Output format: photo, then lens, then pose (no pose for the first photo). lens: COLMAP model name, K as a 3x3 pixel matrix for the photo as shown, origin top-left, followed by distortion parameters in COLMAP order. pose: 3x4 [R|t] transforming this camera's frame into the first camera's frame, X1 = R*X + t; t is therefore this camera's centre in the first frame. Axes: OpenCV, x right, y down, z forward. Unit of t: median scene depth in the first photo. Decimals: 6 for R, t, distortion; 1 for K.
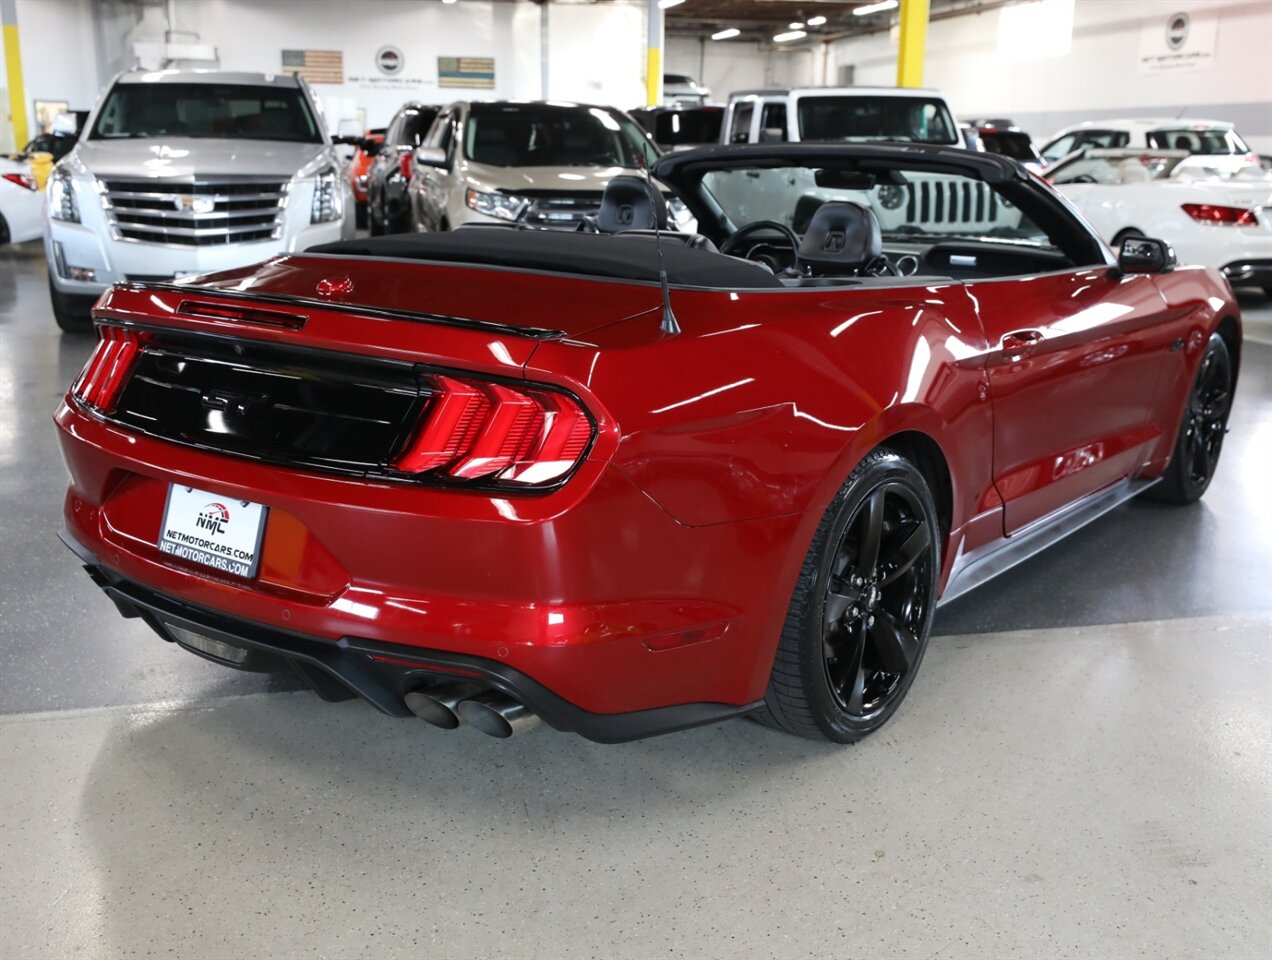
lens RADIAL K [[1607.4, 0, 631.1], [0, 1607.4, 462.6], [0, 0, 1]] dist [0.070402, 0.051514]
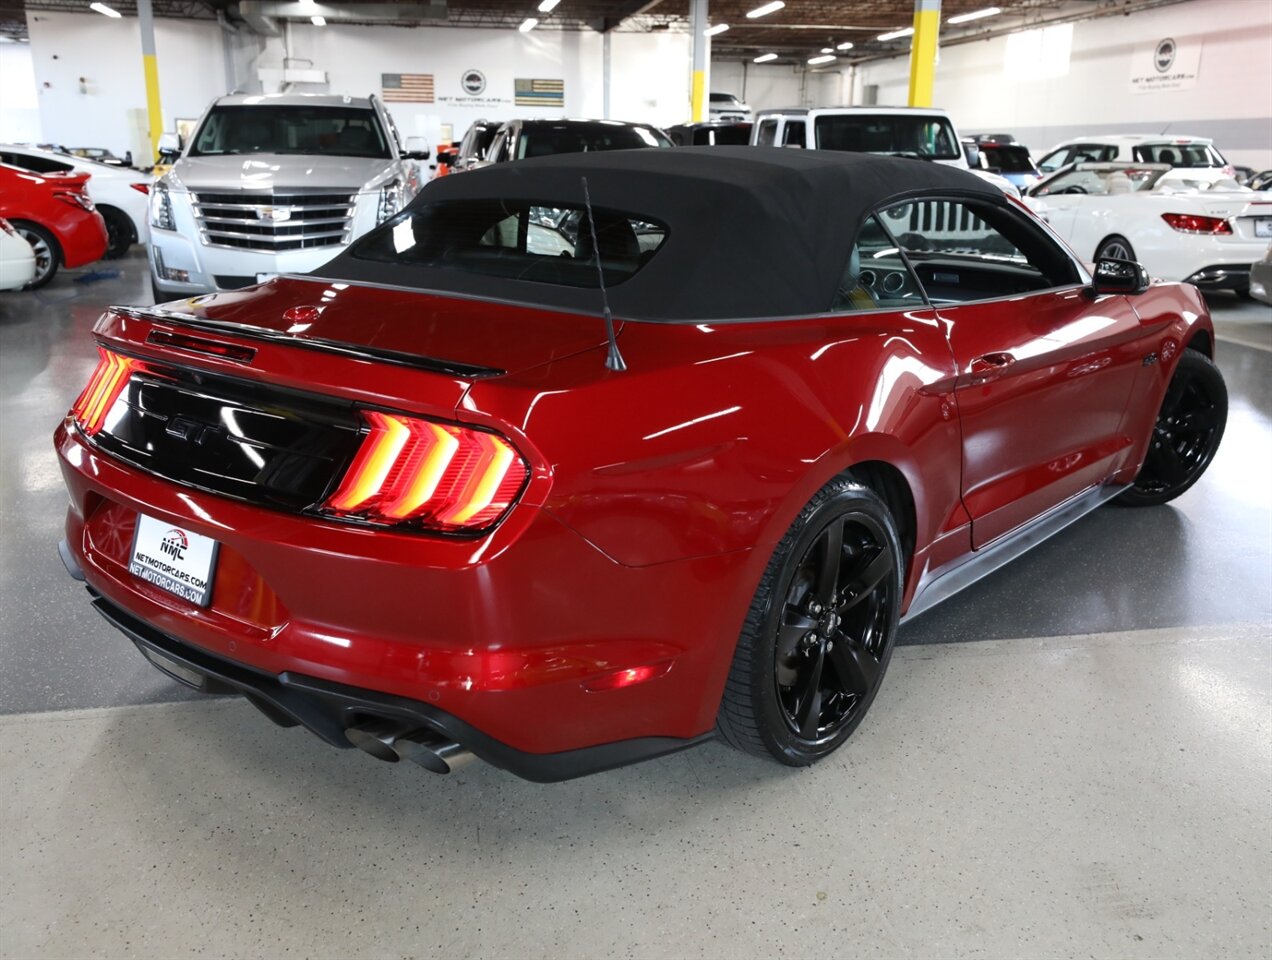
lens RADIAL K [[1327.4, 0, 636.0], [0, 1327.4, 480.0], [0, 0, 1]] dist [0.036509, 0.012906]
pose [[0.998778, 0.011701, -0.048012, 0.047565], [-0.009401, 0.998811, 0.047842, -0.032479], [0.048515, -0.047332, 0.997700, 0.117540]]
